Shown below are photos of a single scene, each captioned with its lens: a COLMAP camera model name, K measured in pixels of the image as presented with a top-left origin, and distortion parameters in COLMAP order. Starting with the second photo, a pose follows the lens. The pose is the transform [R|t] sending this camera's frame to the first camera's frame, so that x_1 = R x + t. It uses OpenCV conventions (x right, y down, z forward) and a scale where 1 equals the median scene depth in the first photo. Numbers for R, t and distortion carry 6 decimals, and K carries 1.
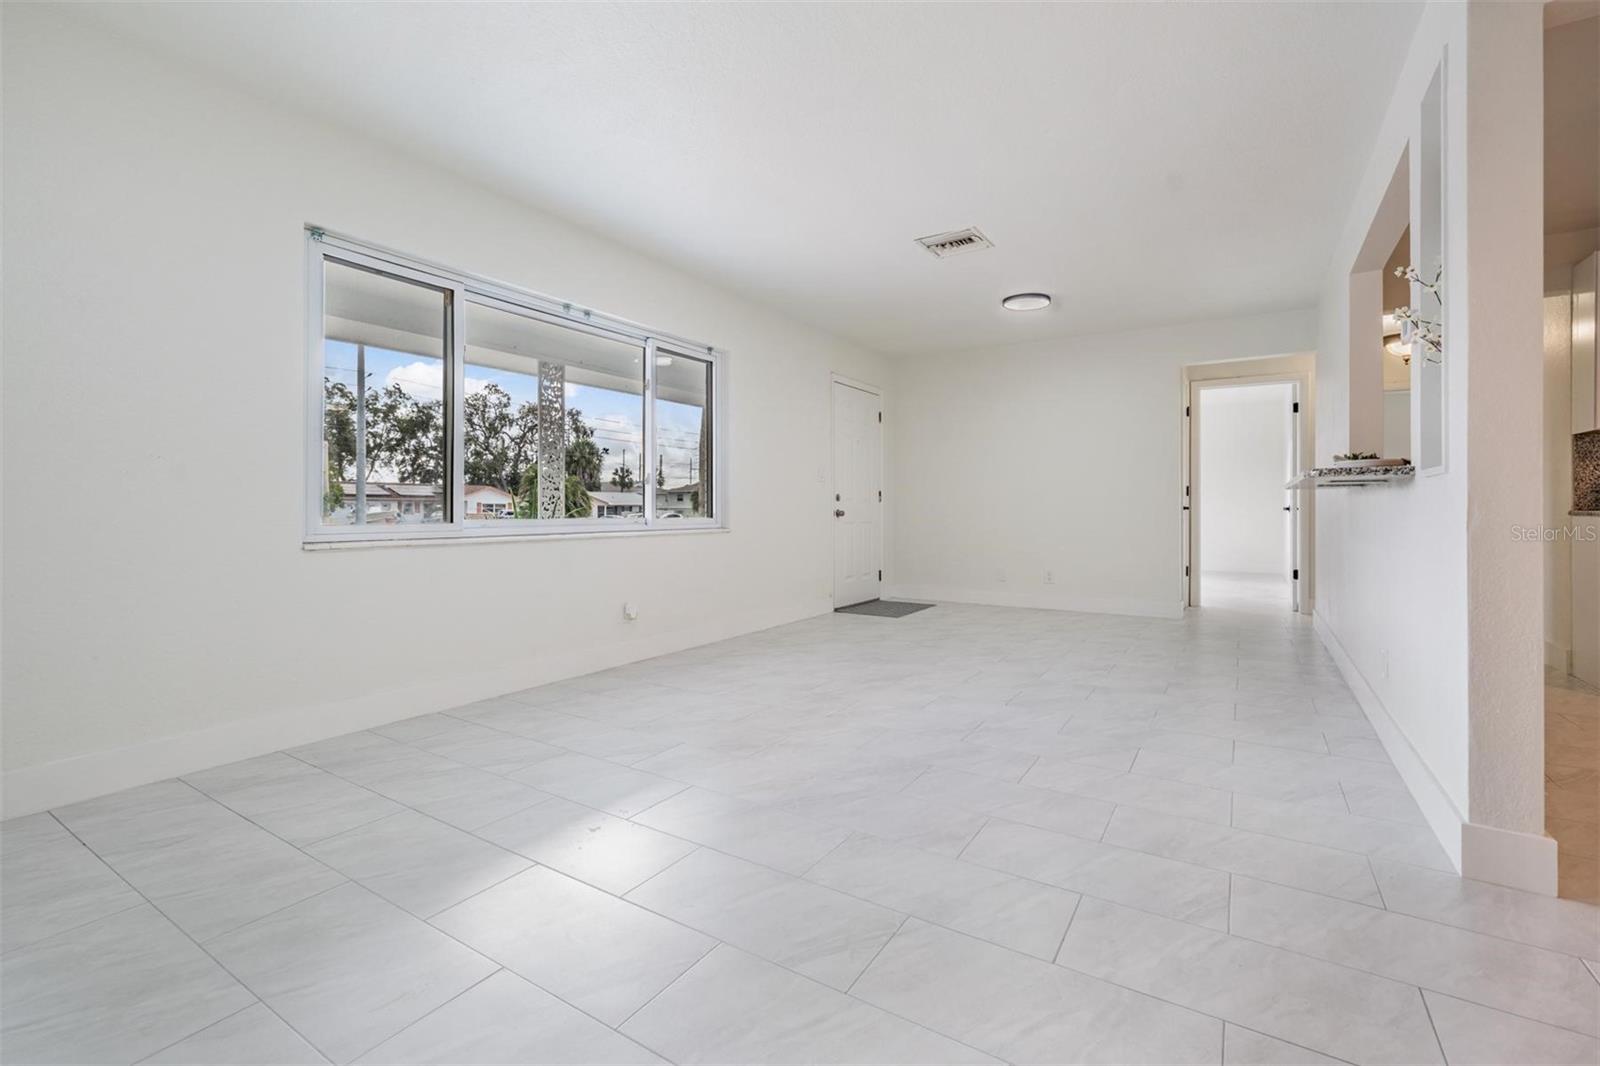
lens RADIAL K [[698.2, 0, 794.7], [0, 698.2, 507.1], [0, 0, 1]] dist [0.002192, 0.000227]
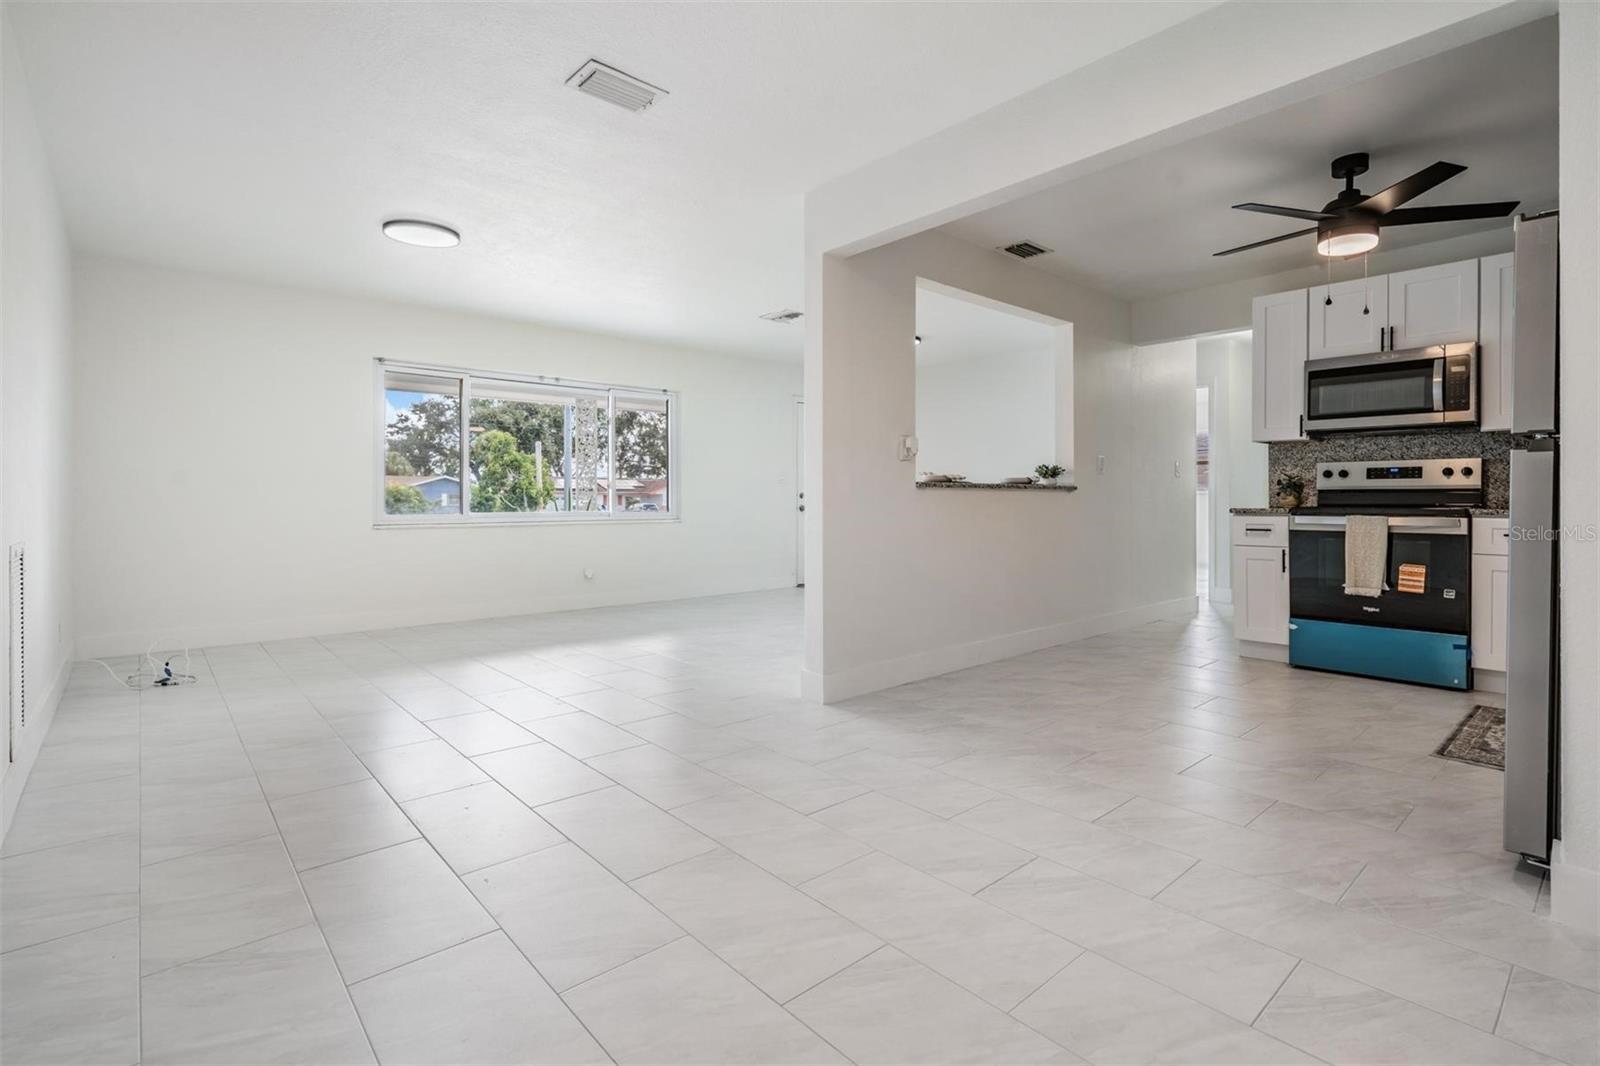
lens RADIAL K [[745.2, 0, 798.7], [0, 745.2, 497.9], [0, 0, 1]] dist [-0.002036, -0.000166]
pose [[0.962202, -0.003282, -0.272317, 0.529565], [0.002834, 0.999994, -0.002038, -0.008401], [0.272322, 0.001189, 0.962205, -0.350280]]
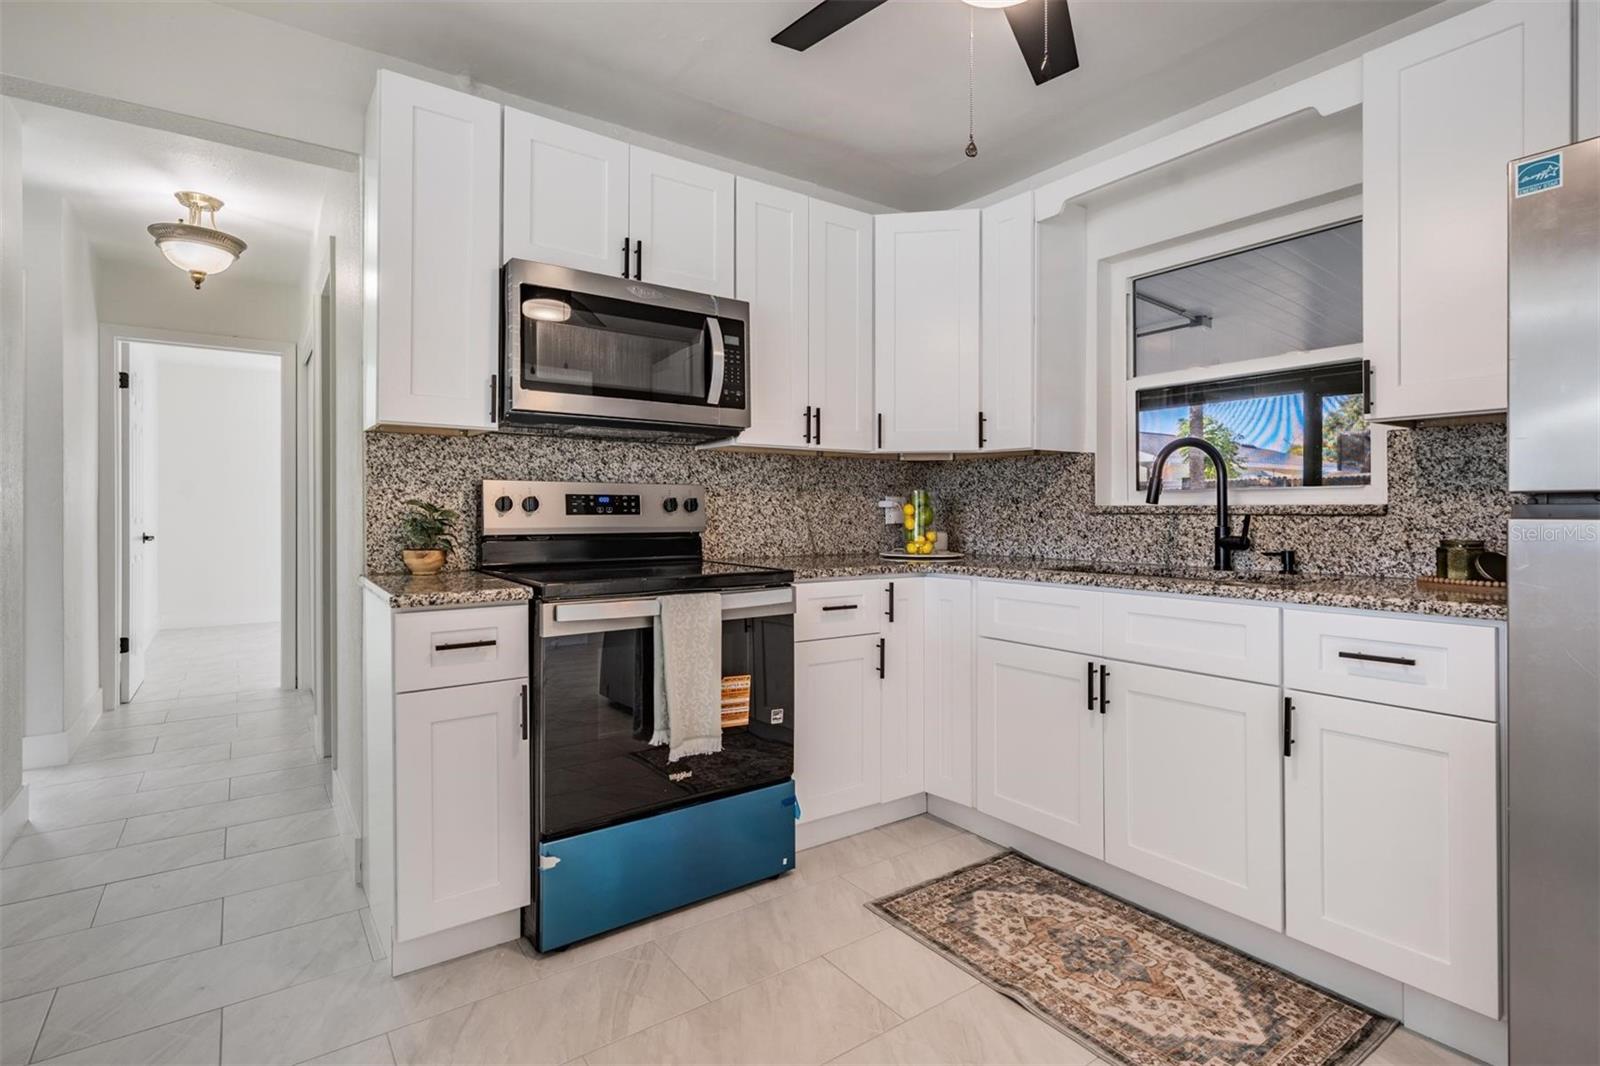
lens RADIAL K [[777.3, 0, 809.2], [0, 777.3, 511.8], [0, 0, 1]] dist [0.001172, 0.000098]
pose [[0.360887, -0.005402, 0.932594, 0.532758], [0.000007, 0.999983, 0.005789, -0.035820], [-0.932609, -0.002083, 0.360881, 0.369112]]
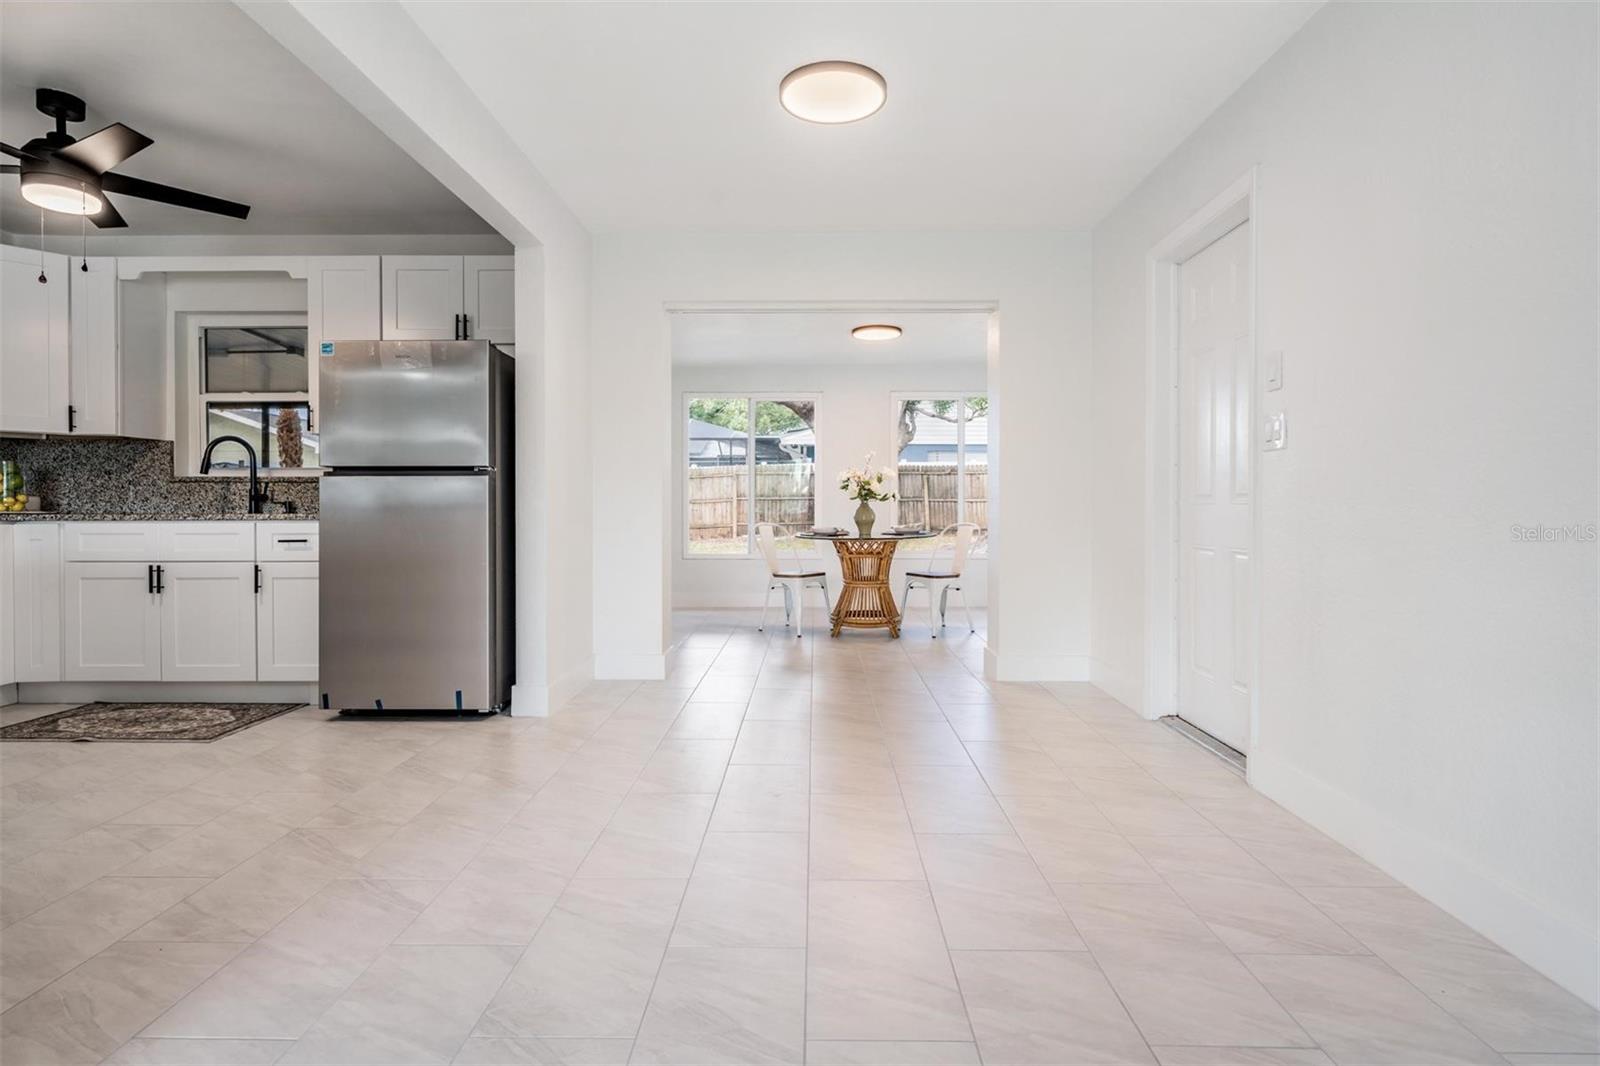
lens RADIAL K [[789.2, 0, 794.5], [0, 789.2, 514.4], [0, 0, 1]] dist [0.003664, -0.000292]
pose [[-0.521687, -0.012347, 0.853047, 0.040307], [-0.003732, 0.999919, 0.012190, -0.008280], [-0.853129, 0.003175, -0.521691, 0.249406]]
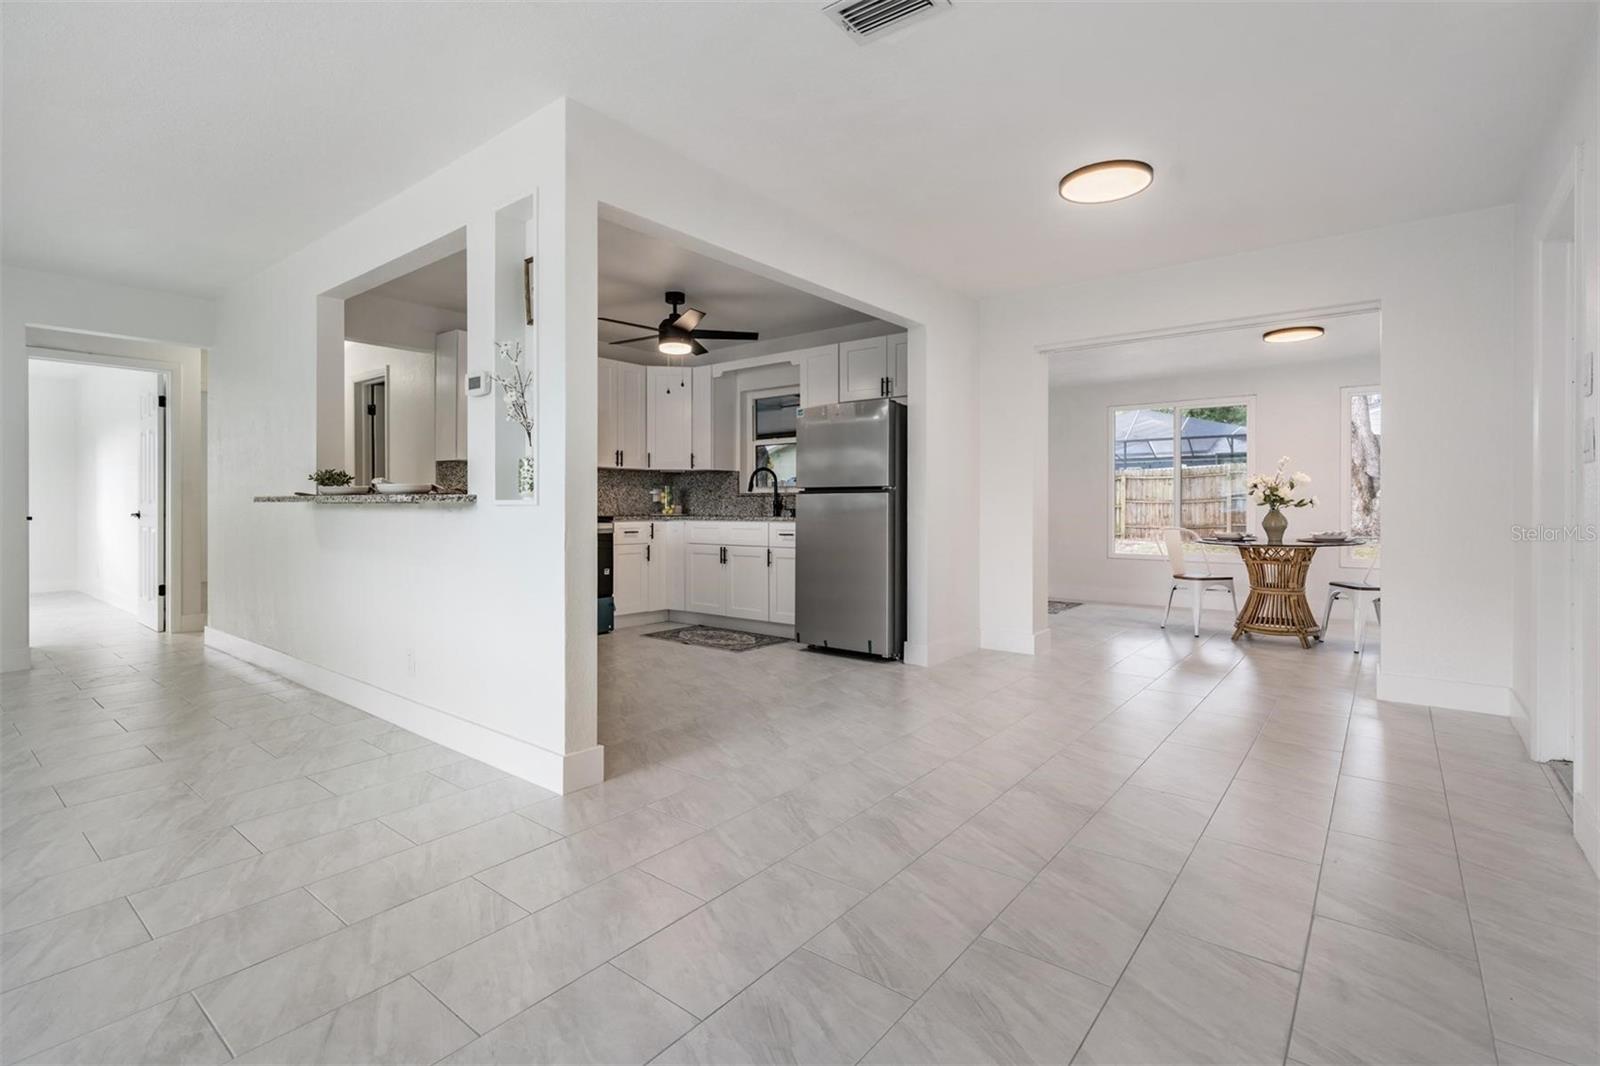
lens RADIAL K [[733.5, 0, 799.9], [0, 733.5, 507.1], [0, 0, 1]] dist [0.003672, 0.000103]
pose [[0.106708, -0.007442, 0.994263, -0.159308], [-0.000576, 0.999971, 0.007546, -0.021558], [-0.994290, -0.001378, 0.106700, 0.128056]]
